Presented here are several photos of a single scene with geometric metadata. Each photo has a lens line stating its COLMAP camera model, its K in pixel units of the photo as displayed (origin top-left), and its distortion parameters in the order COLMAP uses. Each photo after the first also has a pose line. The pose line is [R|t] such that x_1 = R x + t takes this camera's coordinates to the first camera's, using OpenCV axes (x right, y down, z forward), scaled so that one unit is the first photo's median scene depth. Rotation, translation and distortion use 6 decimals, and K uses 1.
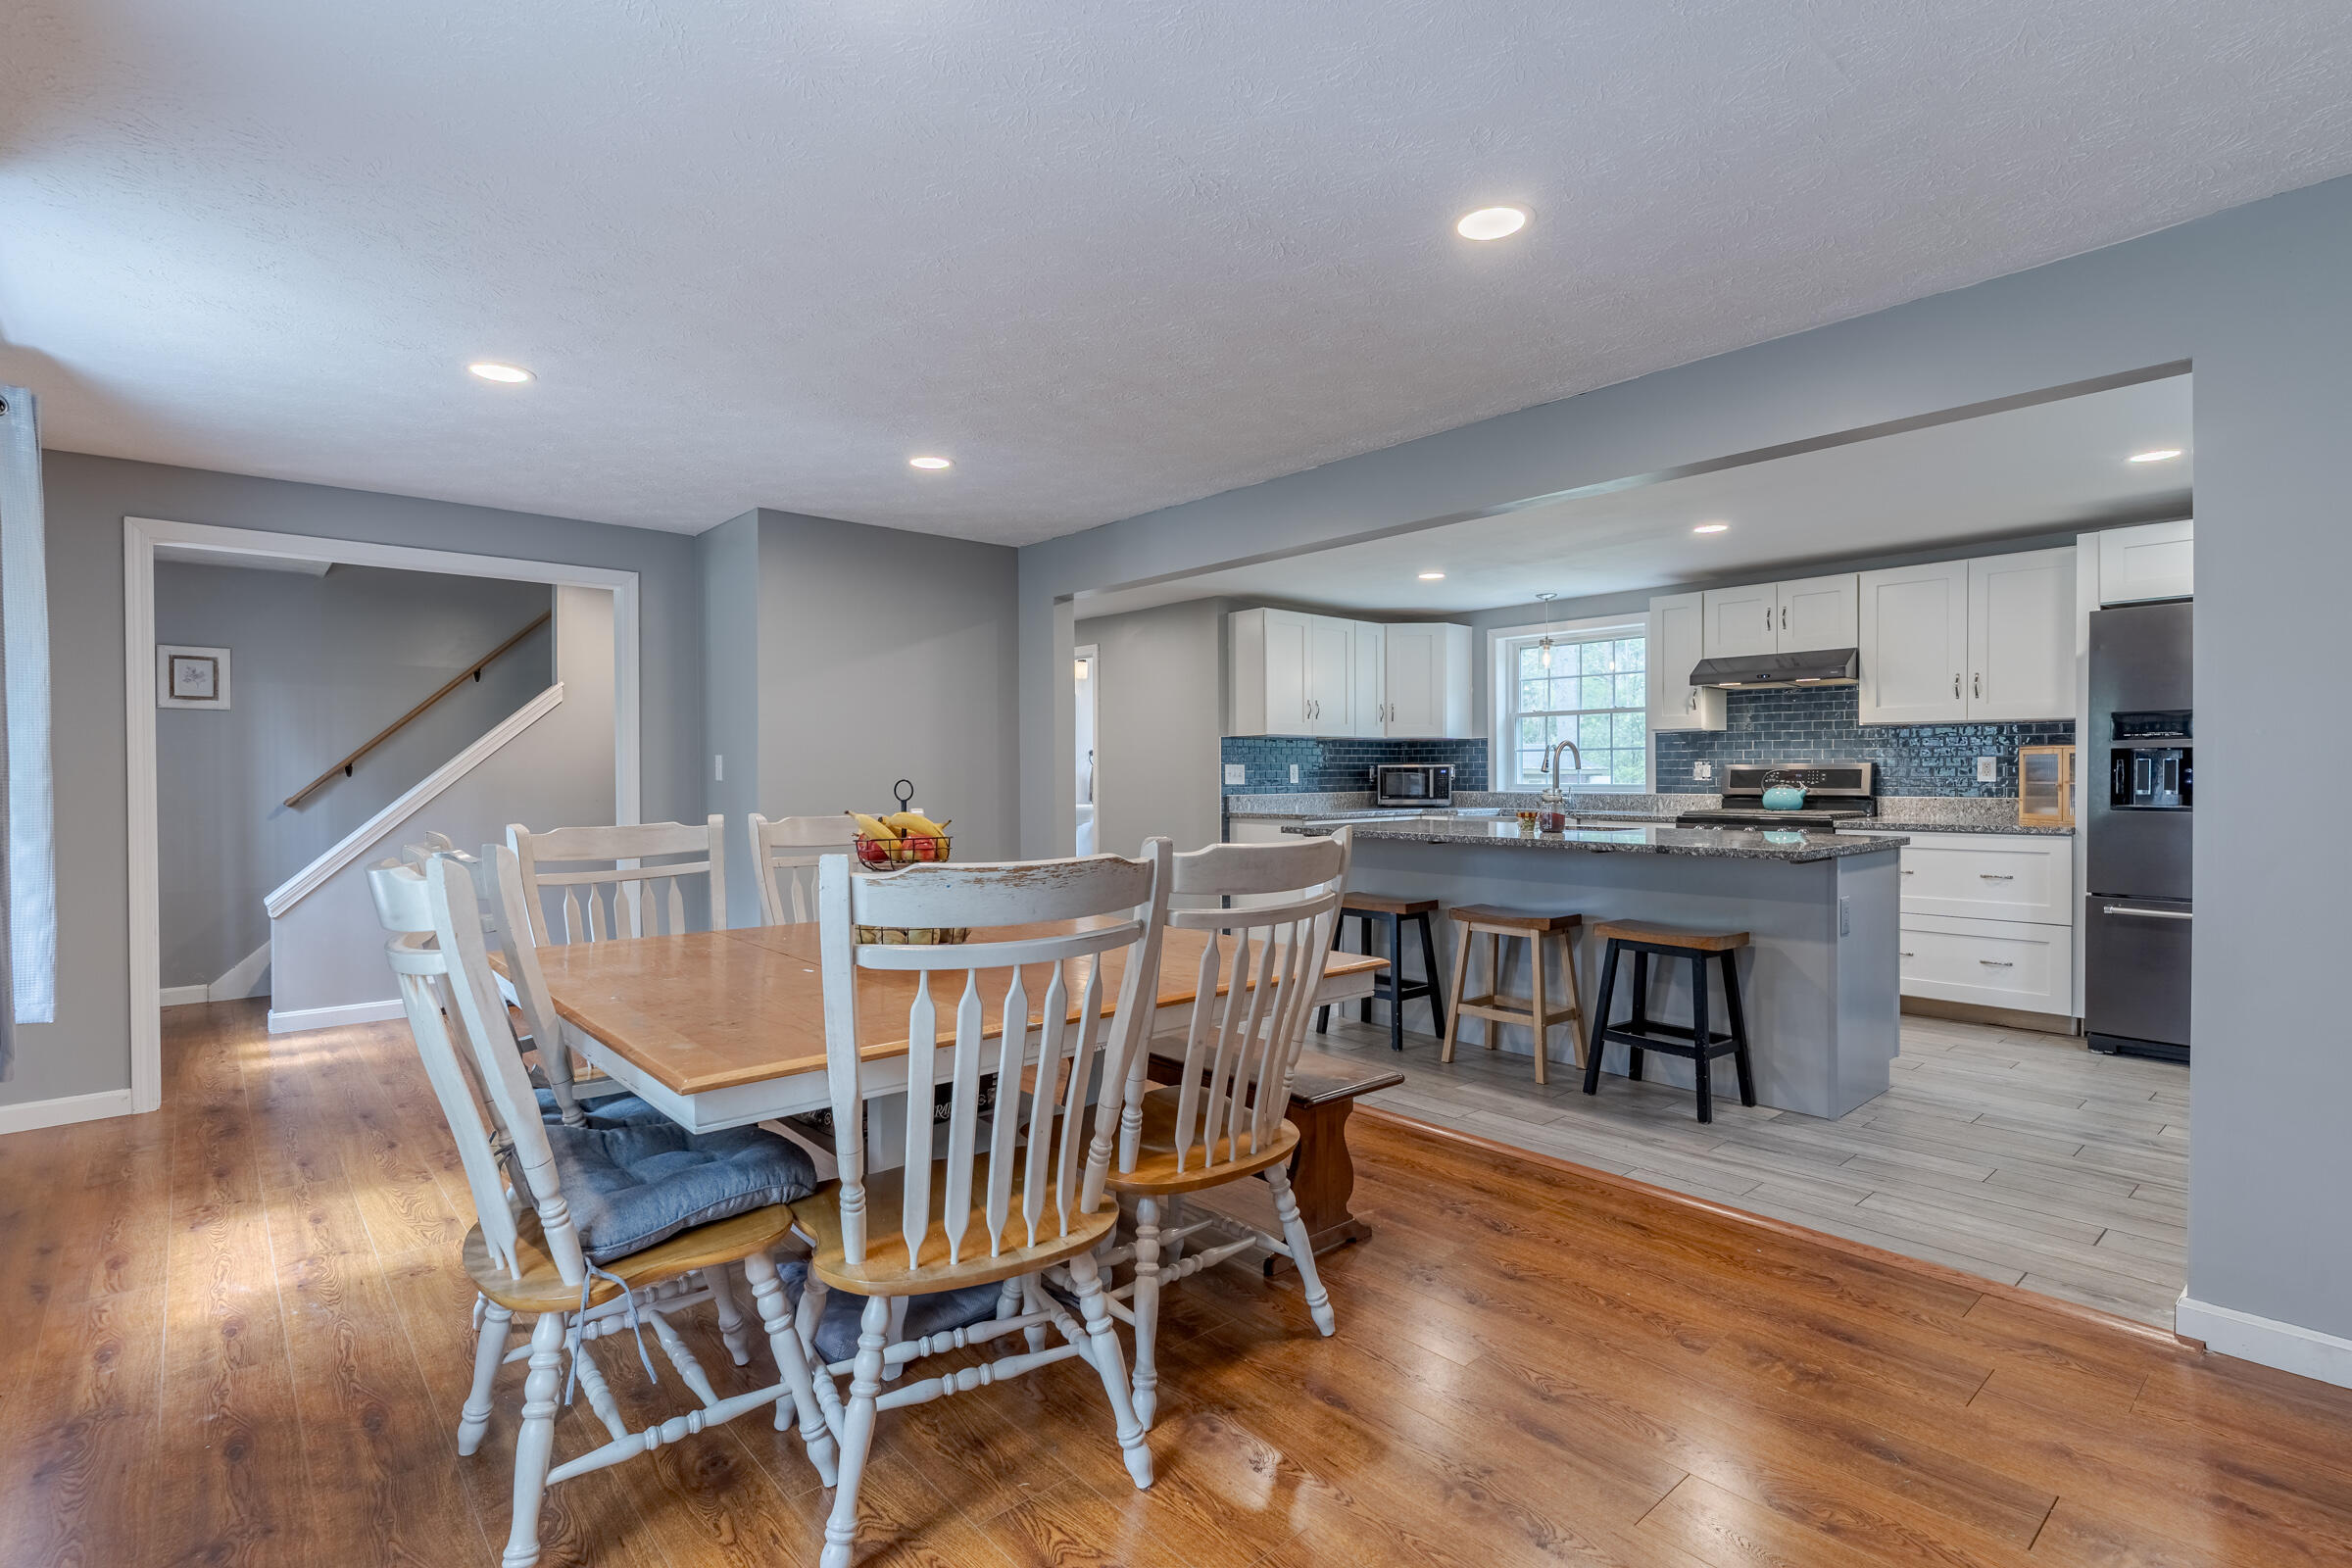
lens RADIAL K [[1122.5, 0, 1178.5], [0, 1122.5, 792.2], [0, 0, 1]] dist [-0.003949, 0.000177]
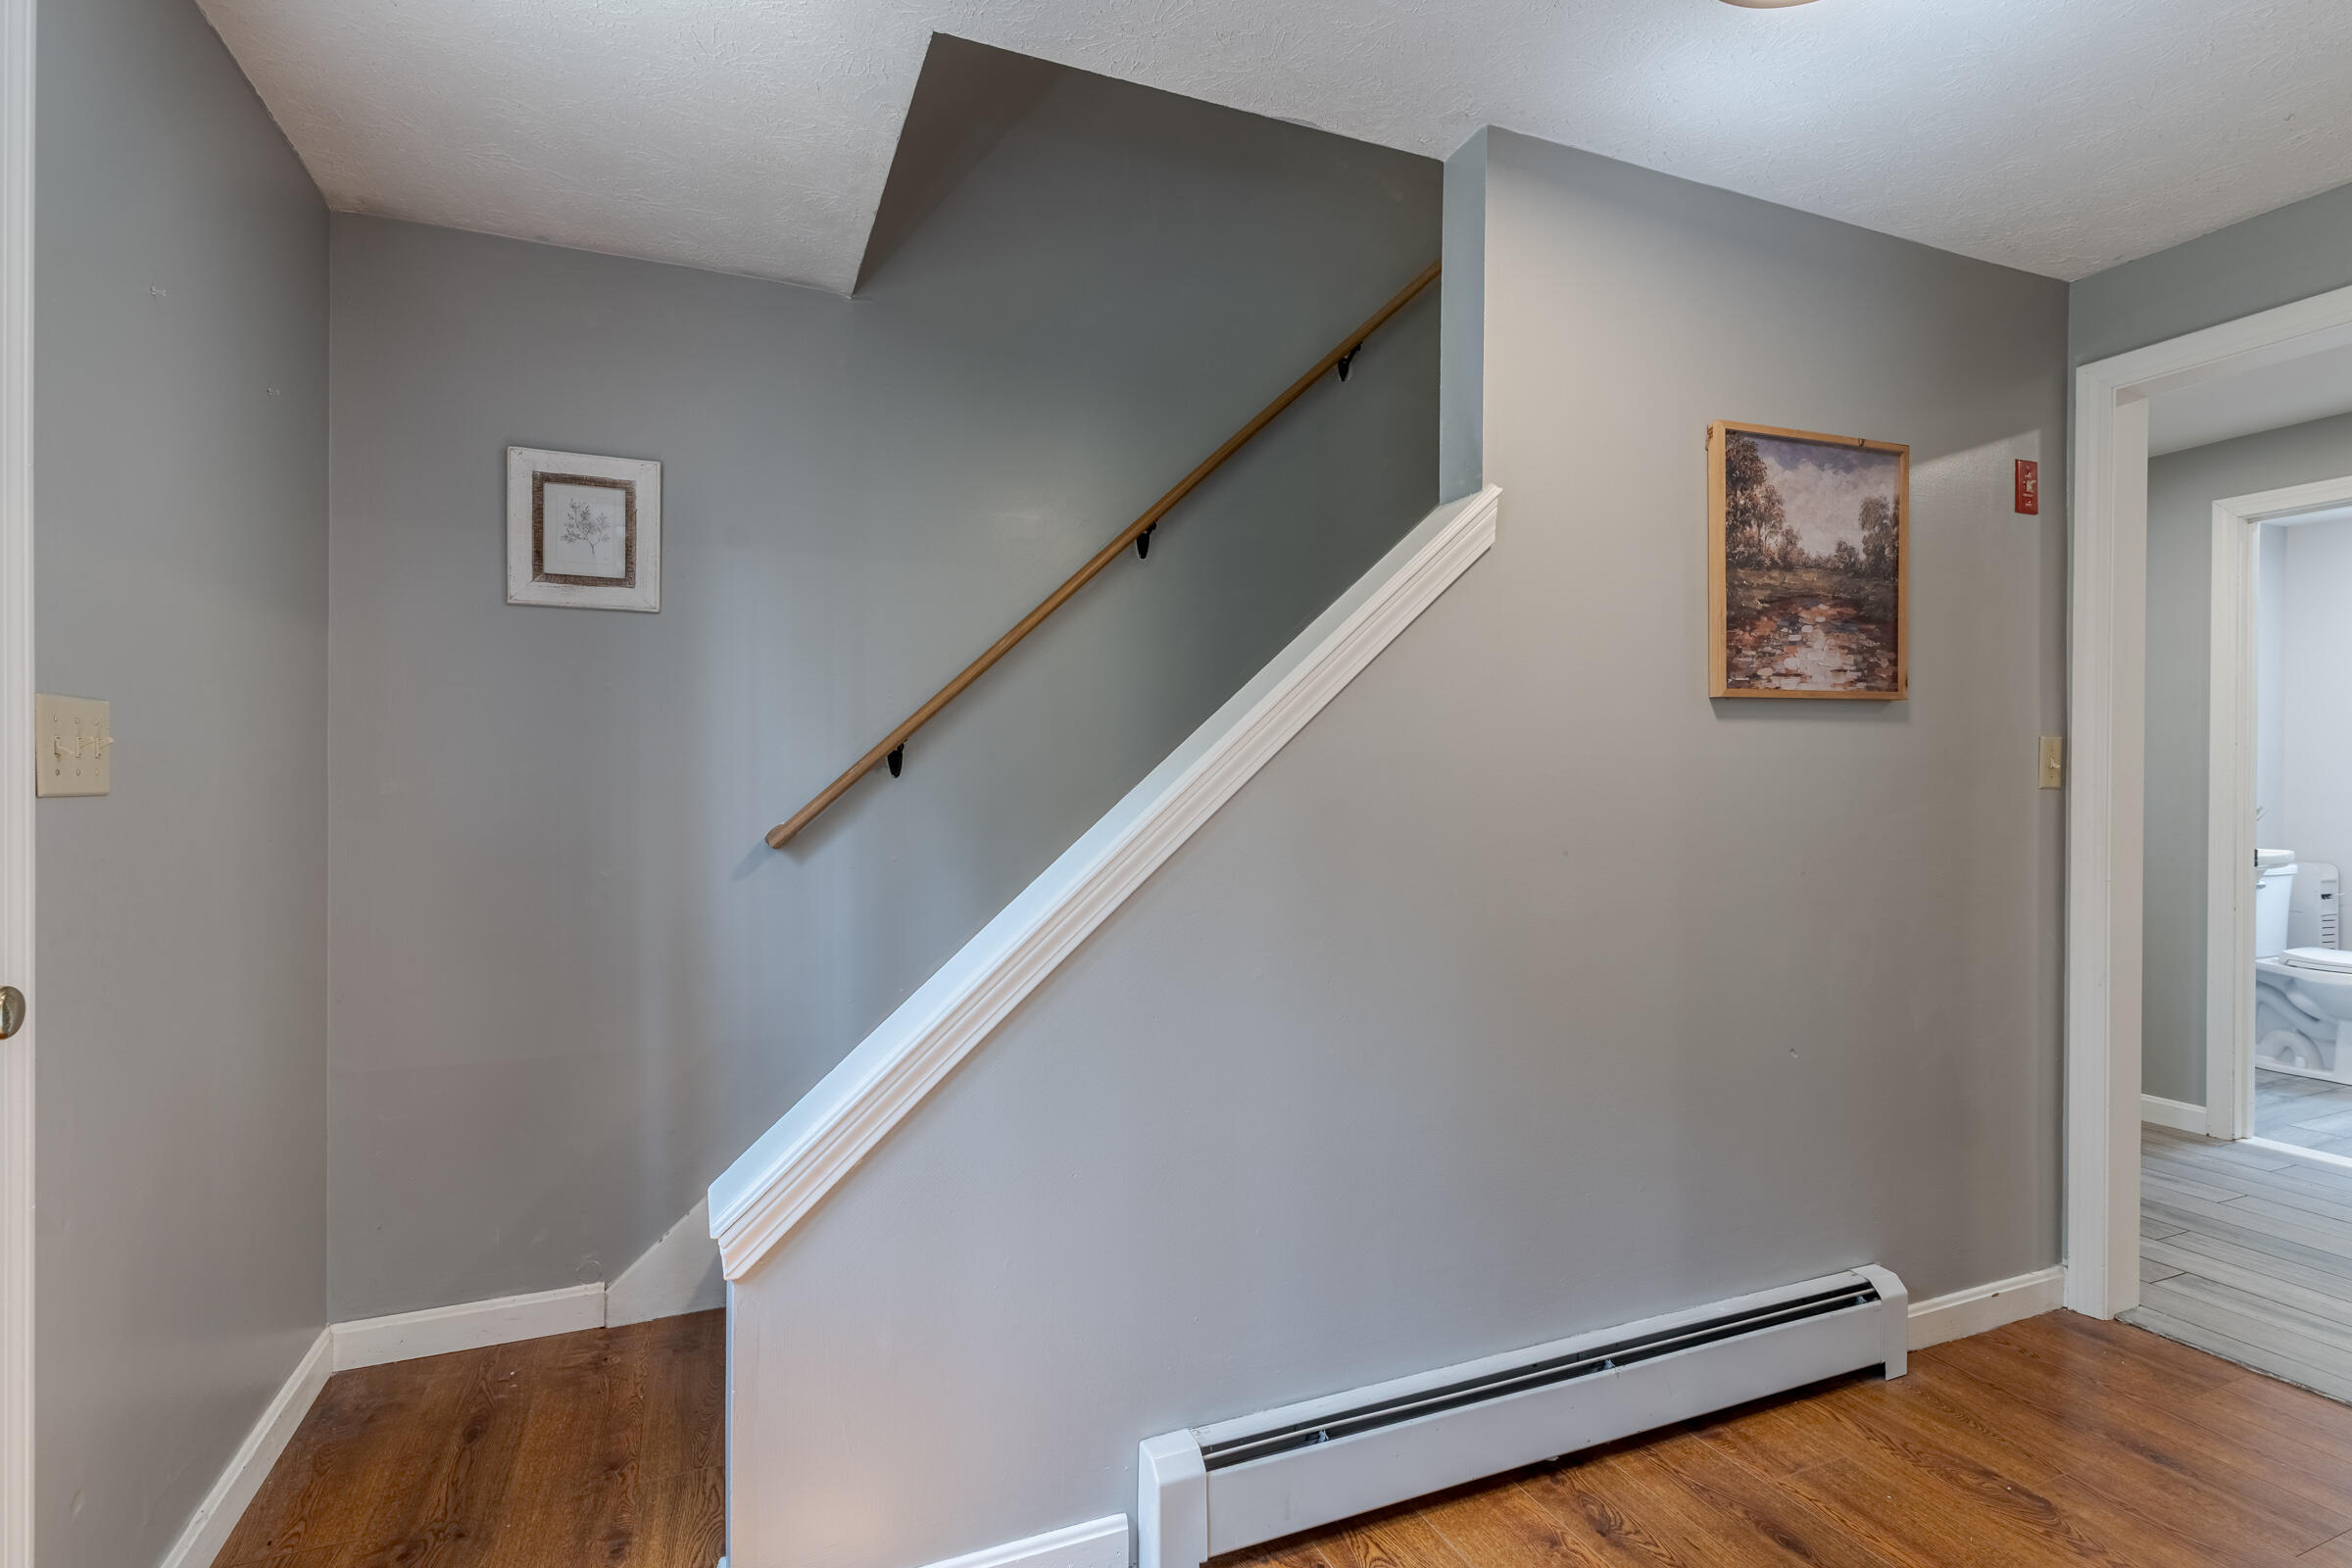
lens RADIAL K [[1122.5, 0, 1175.5], [0, 1122.5, 777.8], [0, 0, 1]] dist [-0.003949, 0.000177]
pose [[0.940136, 0.006474, -0.340739, -0.522585], [-0.011086, 0.999871, -0.011589, -0.010043], [0.340620, 0.014672, 0.940087, 0.670675]]
